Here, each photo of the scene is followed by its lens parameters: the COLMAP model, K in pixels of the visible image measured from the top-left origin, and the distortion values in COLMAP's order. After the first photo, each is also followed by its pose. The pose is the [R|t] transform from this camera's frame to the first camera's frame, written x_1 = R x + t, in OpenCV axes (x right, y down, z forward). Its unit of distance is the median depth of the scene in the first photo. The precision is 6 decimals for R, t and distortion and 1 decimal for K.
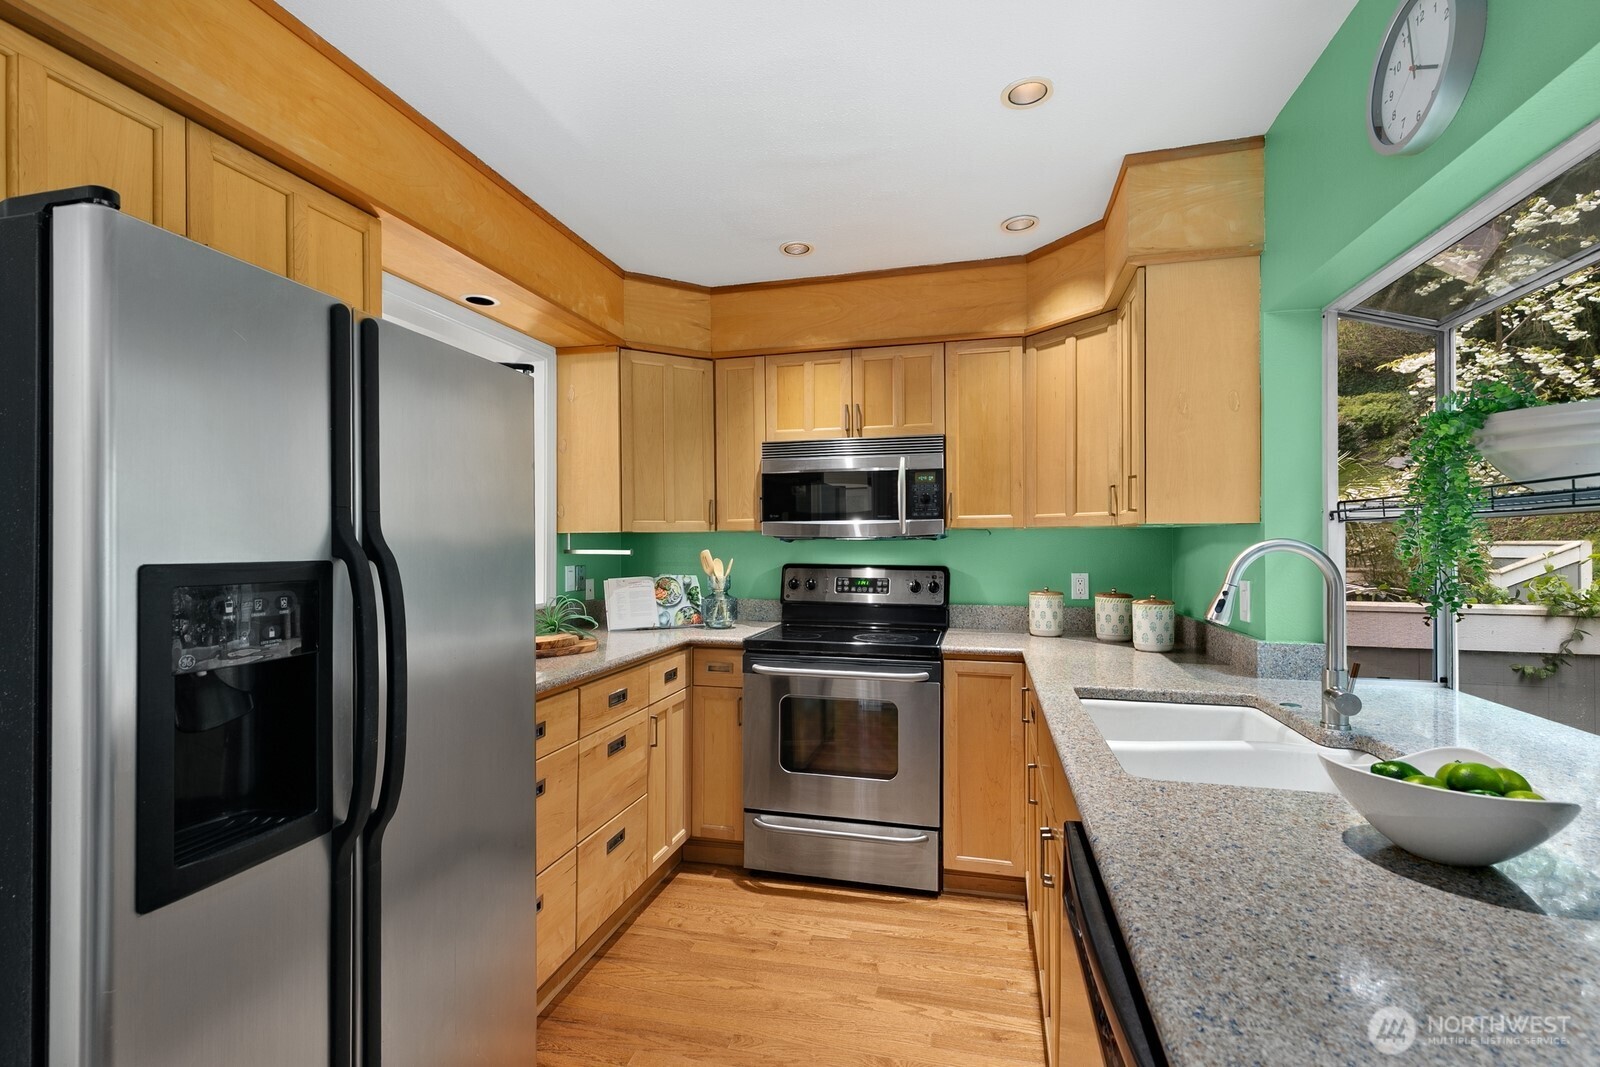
lens RADIAL K [[724.7, 0, 797.1], [0, 724.7, 536.7], [0, 0, 1]] dist [0.007180, -0.001865]
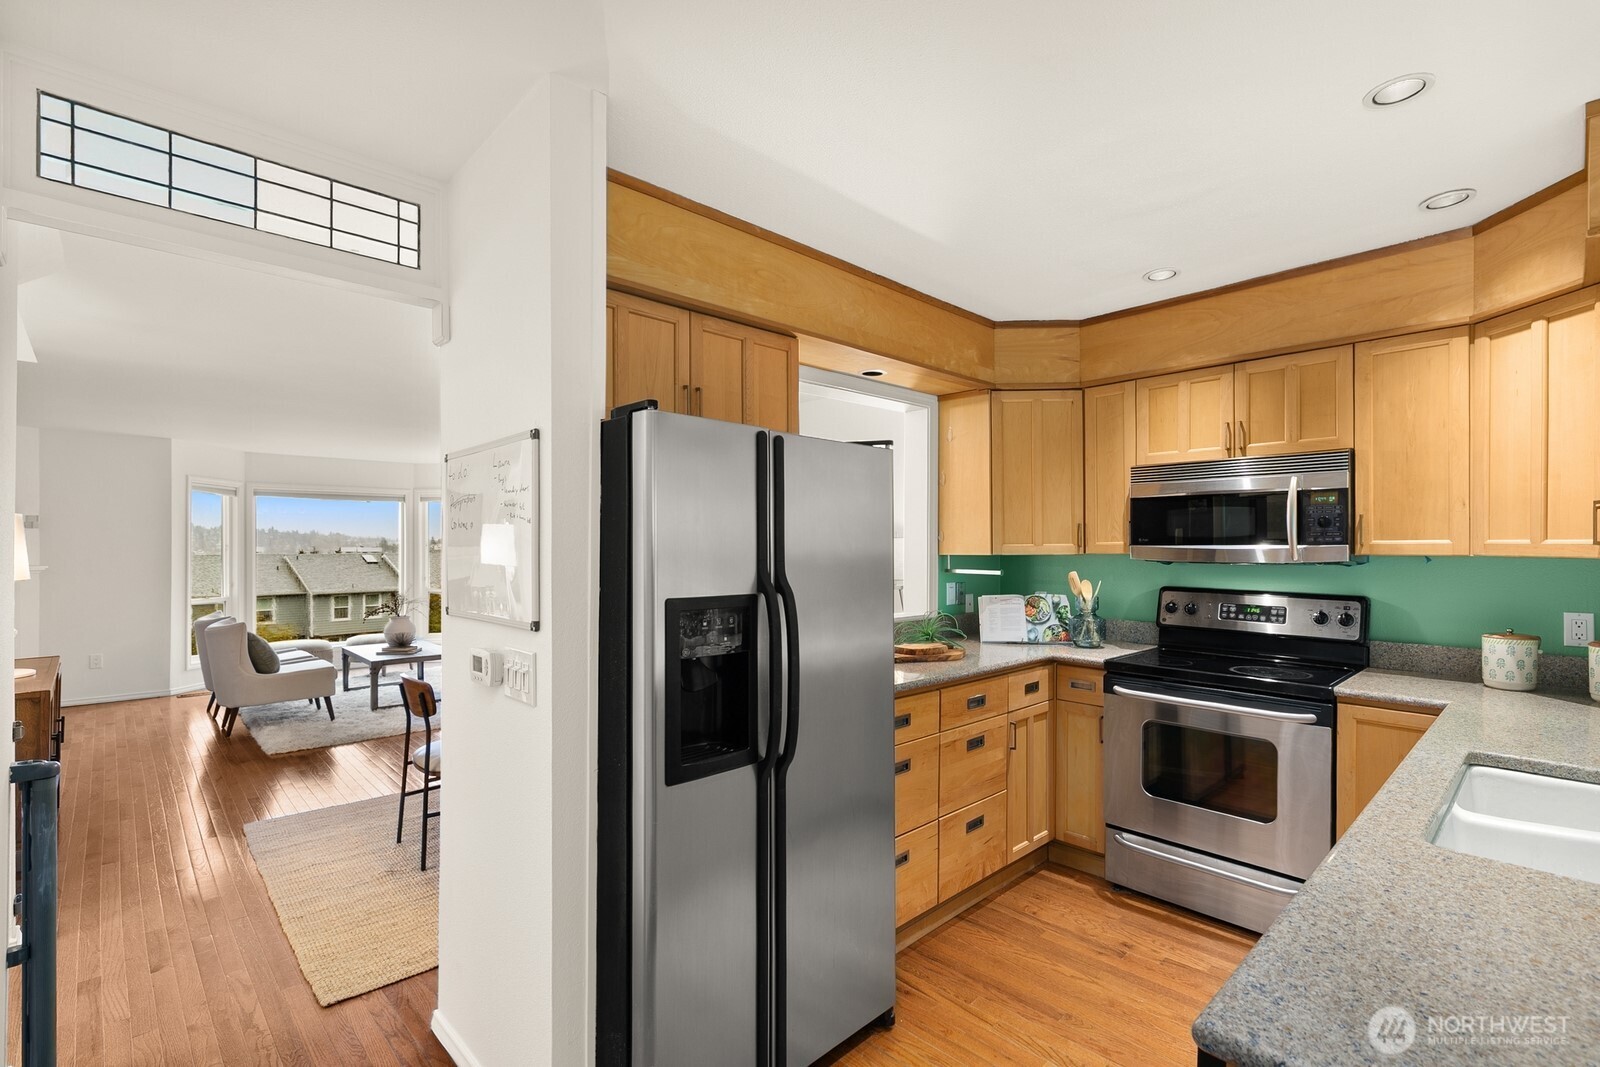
lens RADIAL K [[724.7, 0, 799.2], [0, 724.7, 541.1], [0, 0, 1]] dist [0.007180, -0.001865]
pose [[0.845518, -0.000597, -0.533947, 0.121802], [0.002167, 0.999995, 0.002314, -0.036229], [0.533943, -0.003113, 0.845515, -0.125561]]
